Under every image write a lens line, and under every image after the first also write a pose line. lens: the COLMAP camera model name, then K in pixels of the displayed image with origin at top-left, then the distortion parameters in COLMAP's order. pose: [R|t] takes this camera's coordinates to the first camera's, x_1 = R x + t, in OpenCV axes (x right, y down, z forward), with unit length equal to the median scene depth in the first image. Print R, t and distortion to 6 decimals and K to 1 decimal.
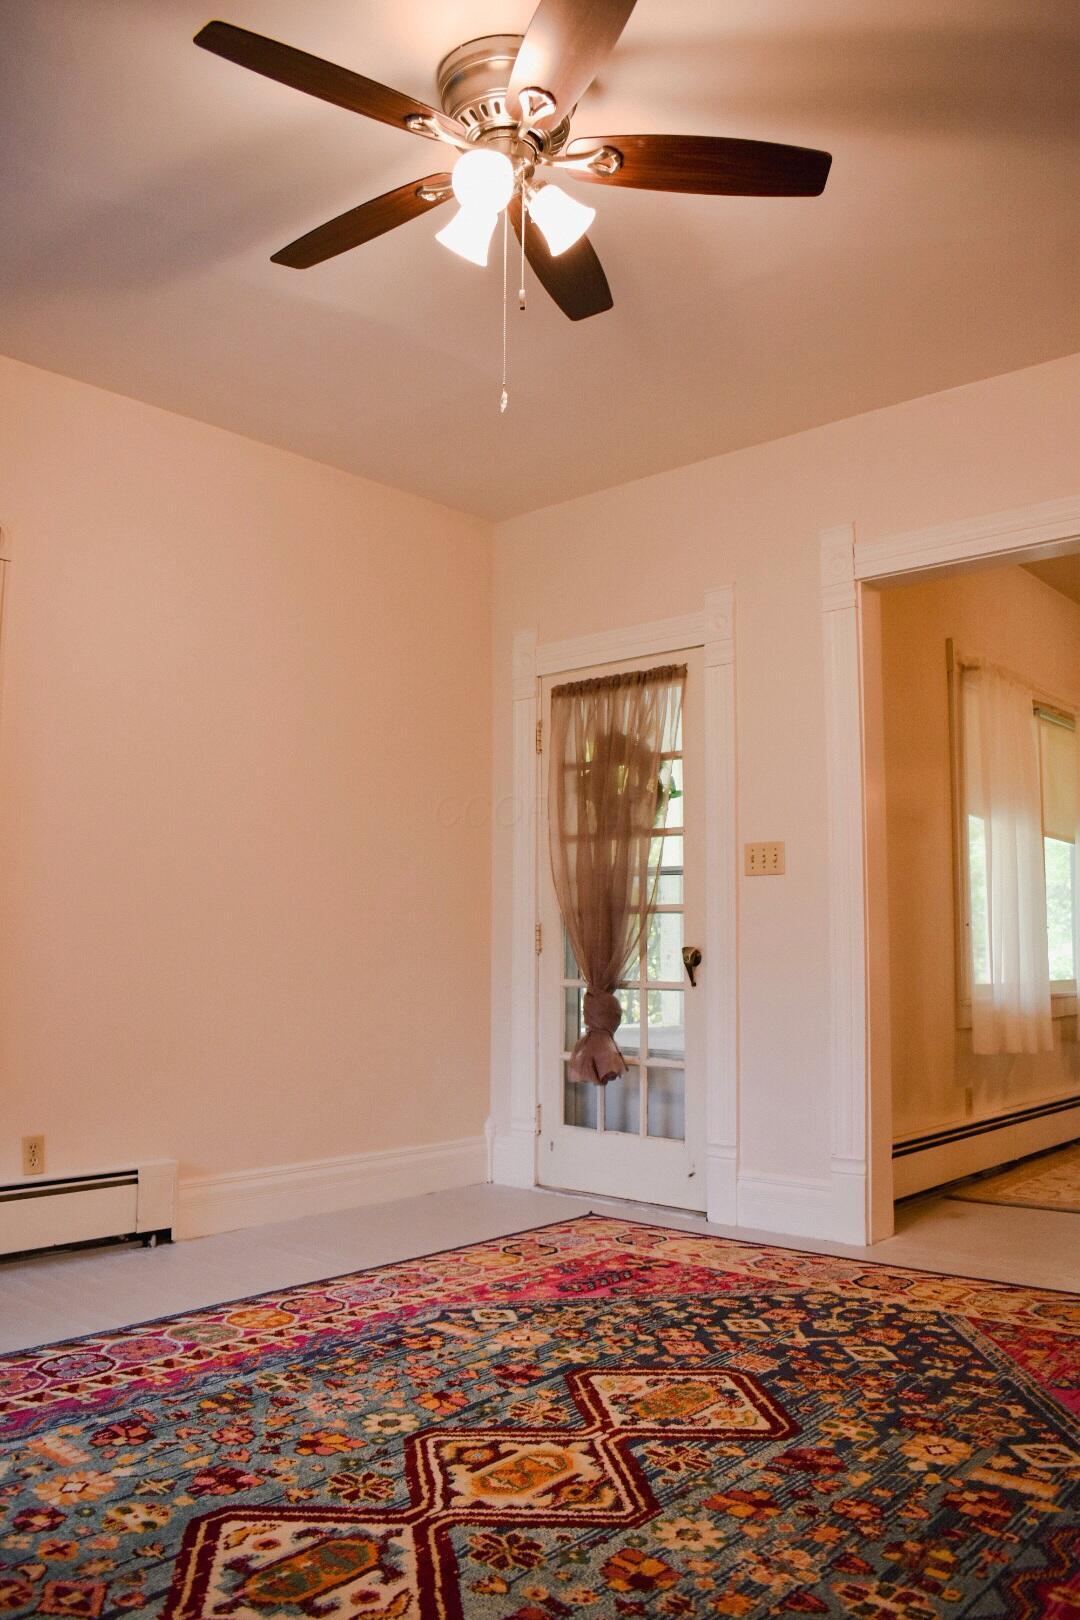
lens RADIAL K [[1270.8, 0, 535.5], [0, 1270.8, 816.1], [0, 0, 1]] dist [-0.100212, 0.020151]
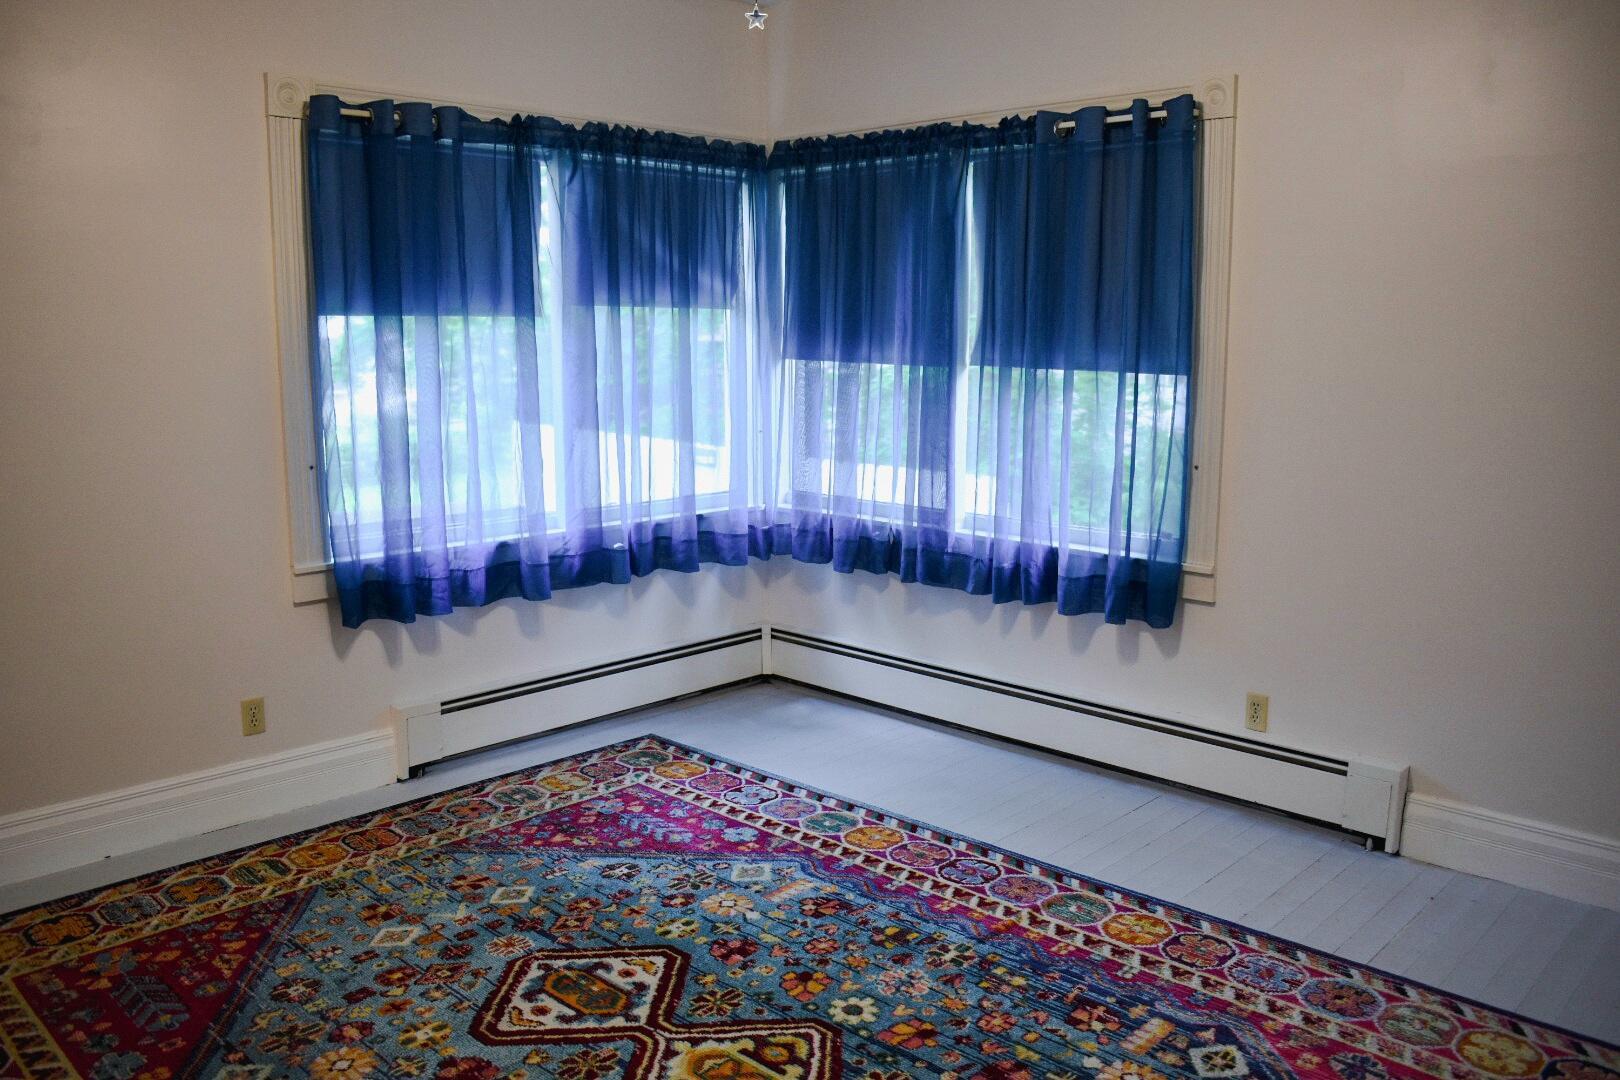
lens RADIAL K [[1270.8, 0, 806.8], [0, 1270.8, 541.2], [0, 0, 1]] dist [-0.100212, 0.020151]
pose [[-0.060252, 0.164423, -0.984548, 0.843428], [0.108370, 0.981587, 0.157297, -0.094314], [0.992283, -0.097218, -0.076962, 0.995987]]
